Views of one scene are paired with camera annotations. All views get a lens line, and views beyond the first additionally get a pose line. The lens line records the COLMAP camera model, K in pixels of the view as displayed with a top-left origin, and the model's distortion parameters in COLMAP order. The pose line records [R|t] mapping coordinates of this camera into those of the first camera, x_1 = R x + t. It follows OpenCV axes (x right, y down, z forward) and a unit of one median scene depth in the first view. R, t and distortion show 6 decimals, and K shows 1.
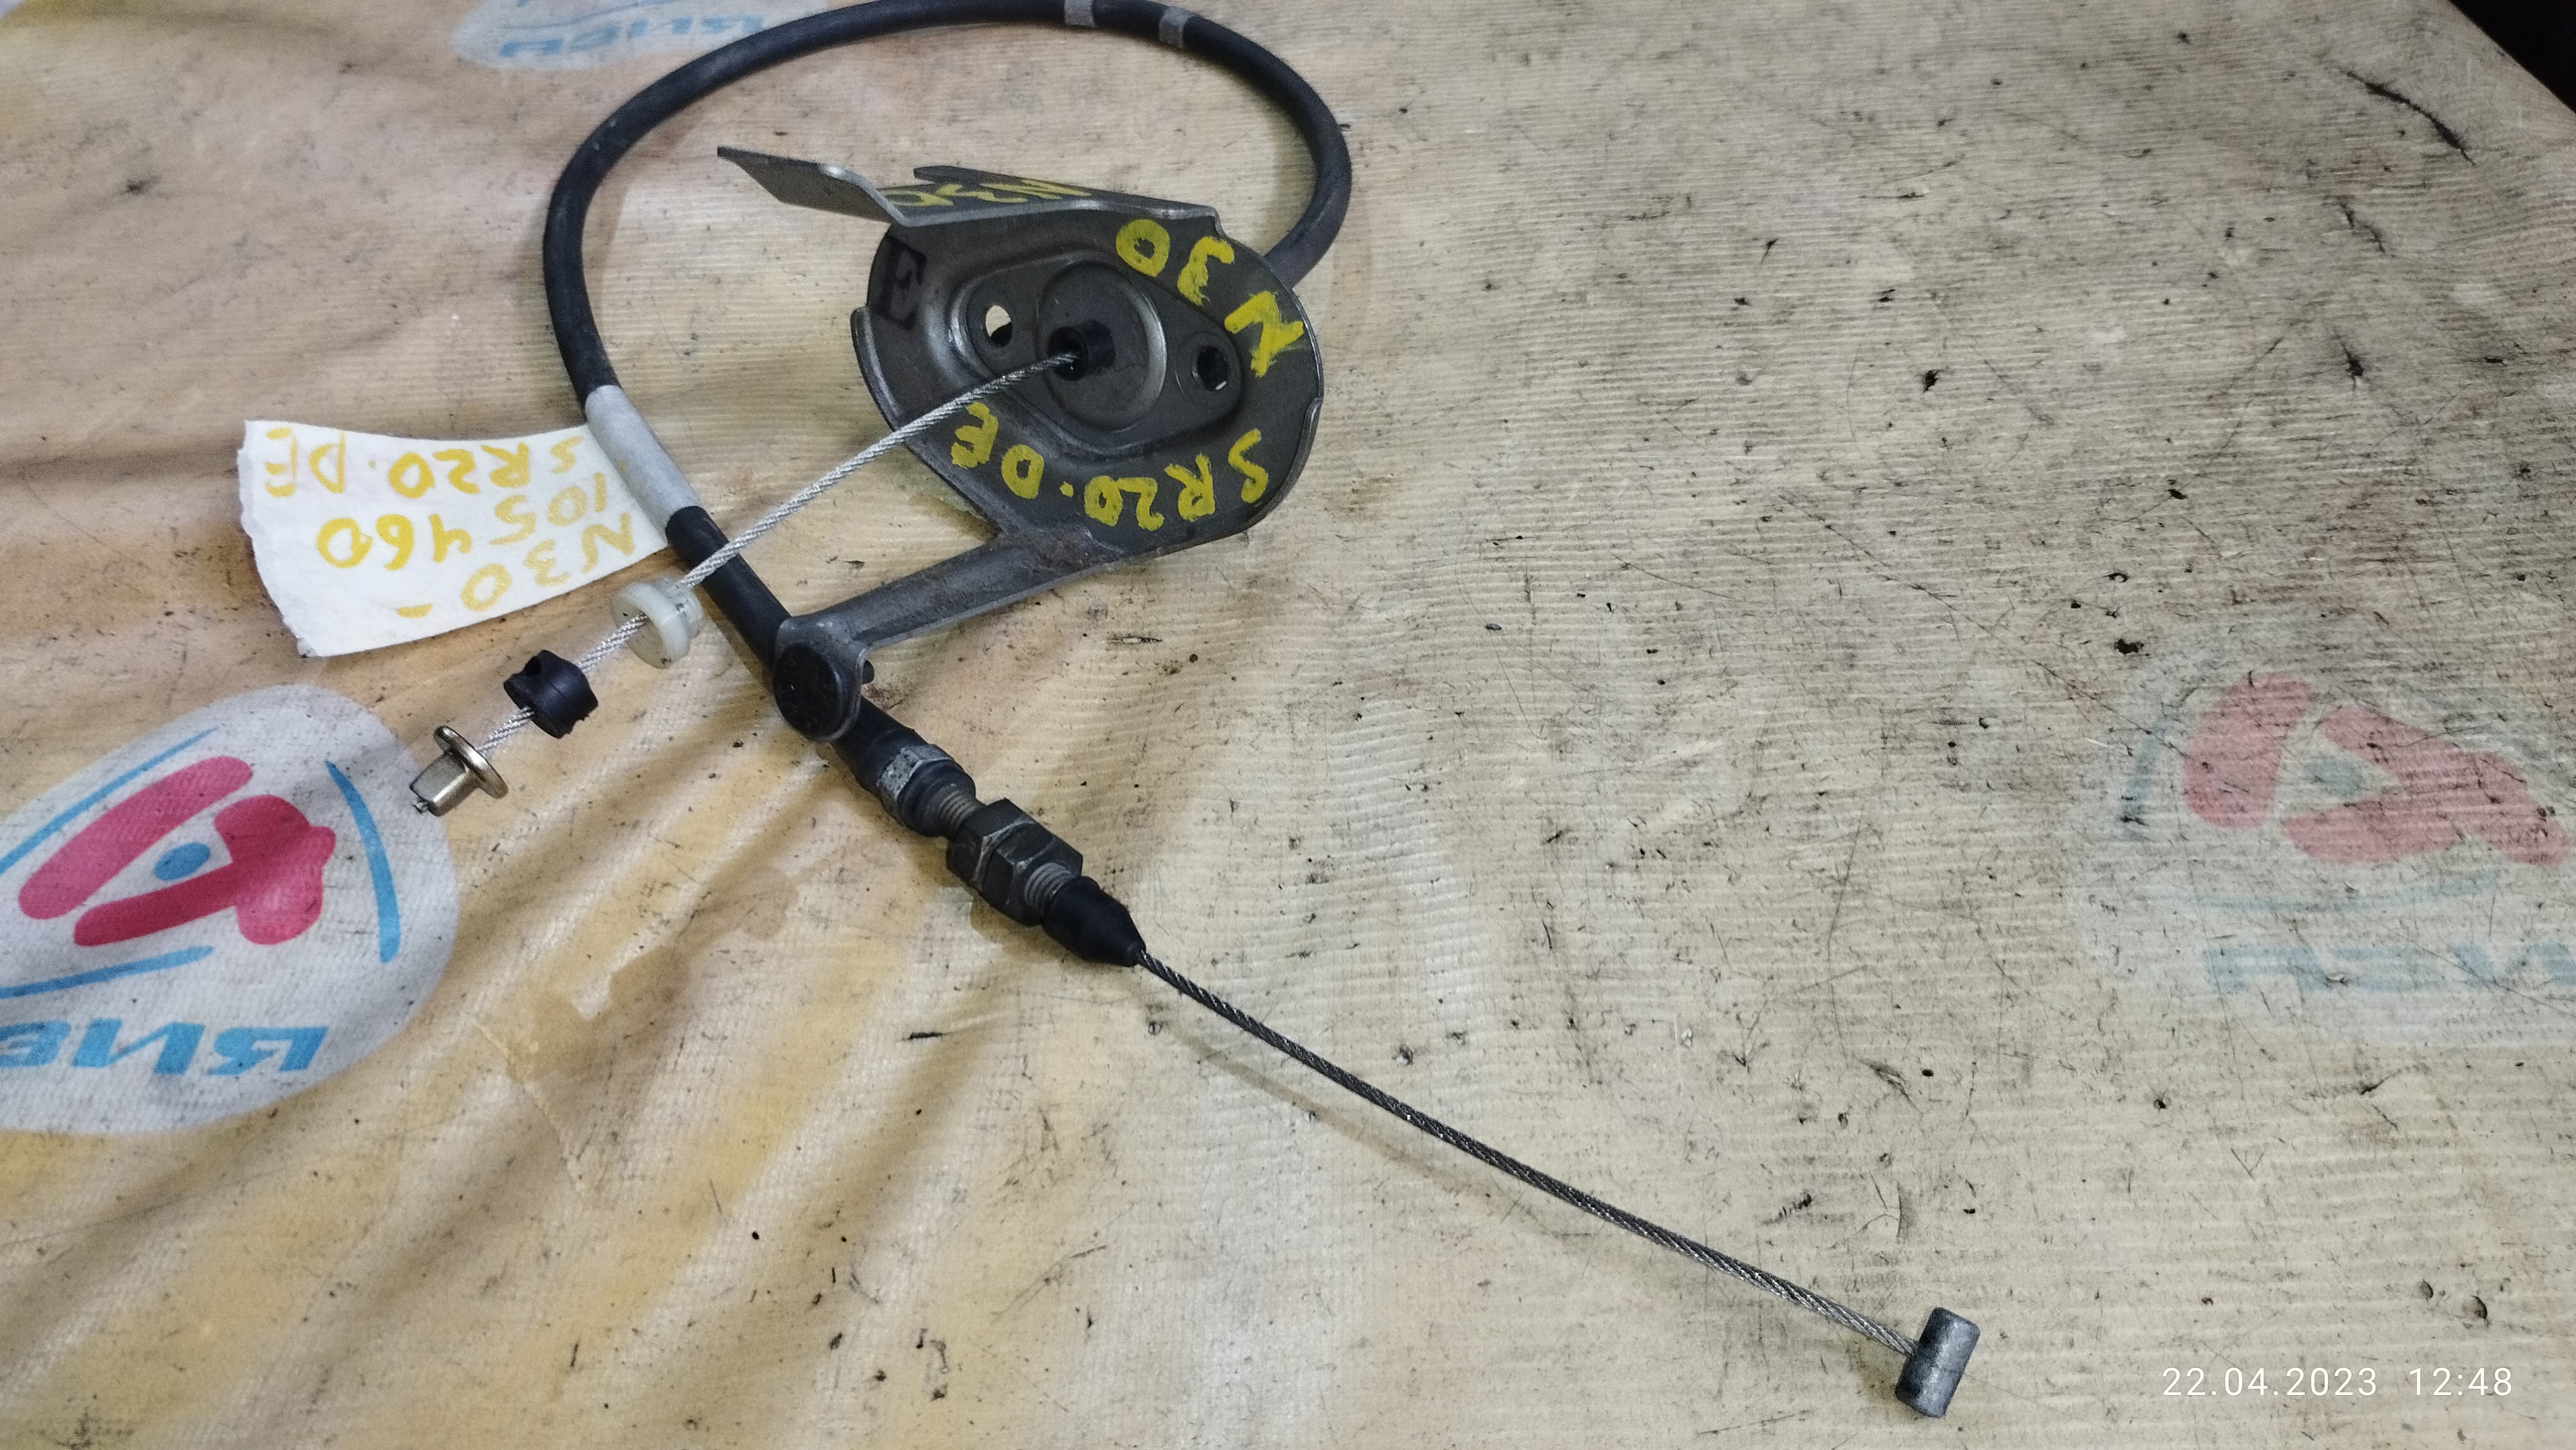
lens RADIAL K [[2112.2, 0, 1280.8], [0, 2112.2, 721.5], [0, 0, 1]] dist [0.074742, -0.110254]
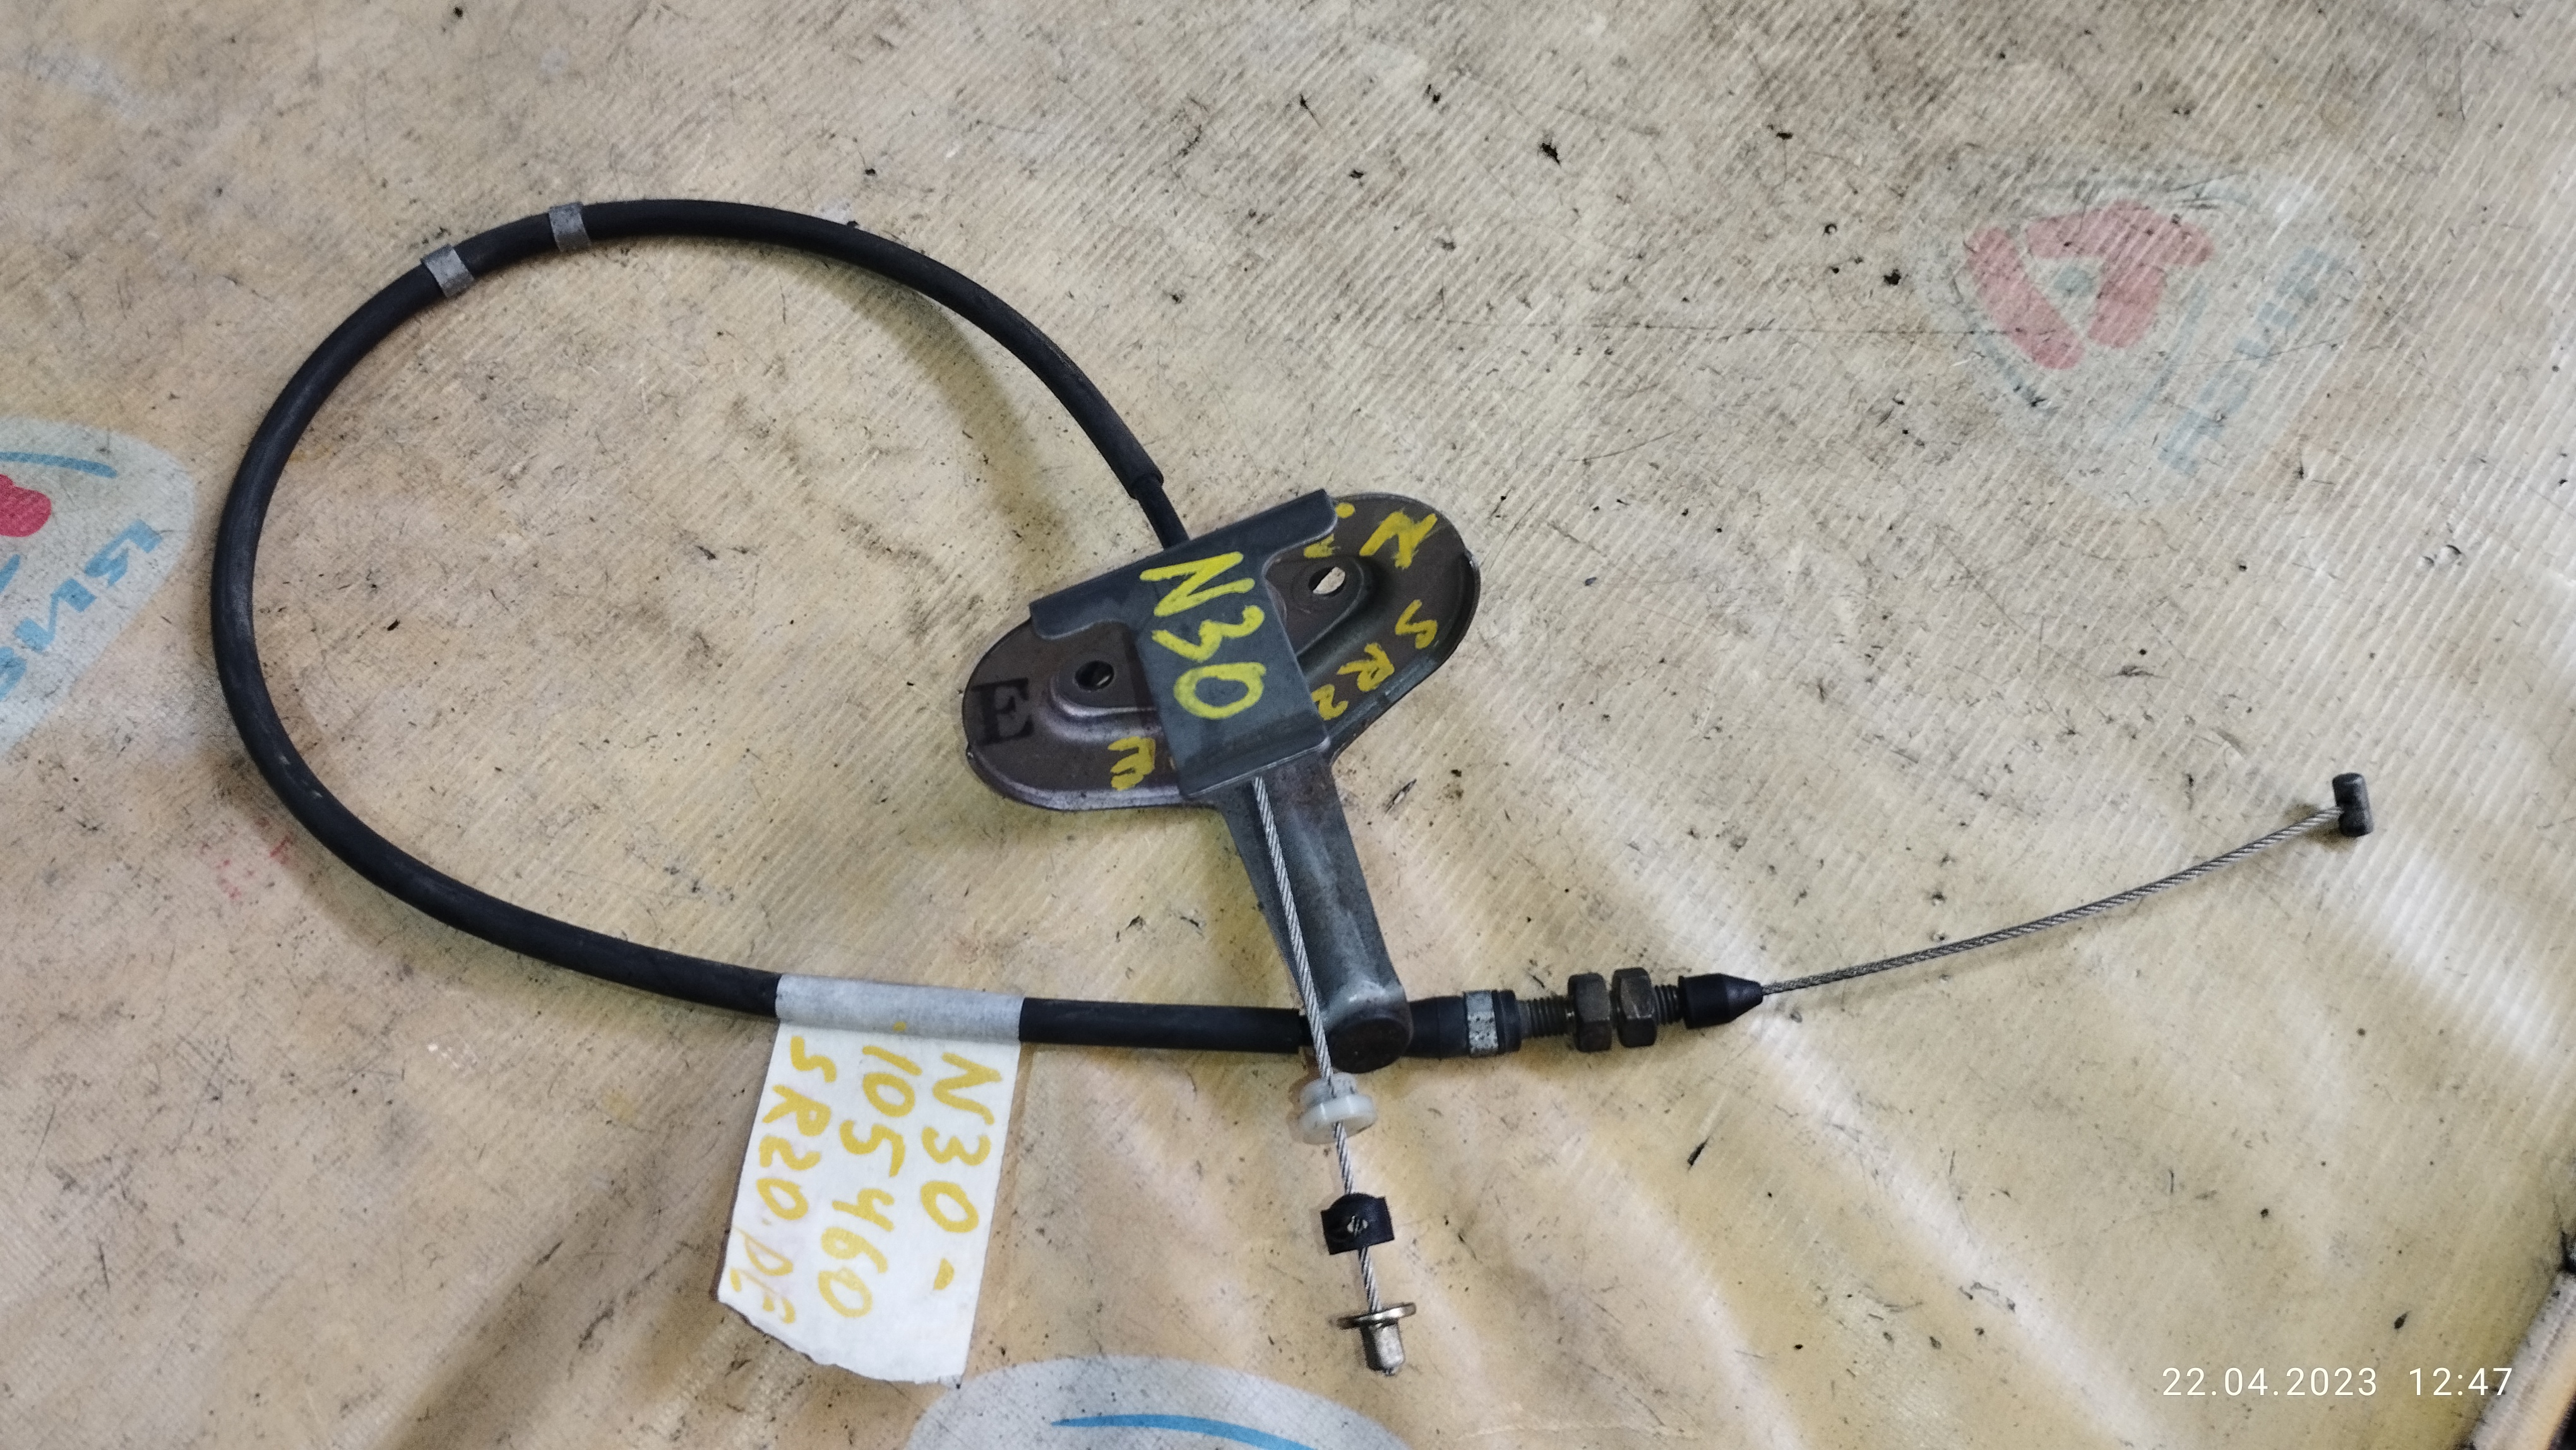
lens RADIAL K [[2112.2, 0, 1280.8], [0, 2112.2, 721.5], [0, 0, 1]] dist [0.074742, -0.110254]
pose [[0.610552, -0.706984, 0.356930, -0.486577], [0.542055, 0.701619, 0.462502, -0.629192], [-0.577410, -0.088906, 0.811599, 0.097055]]
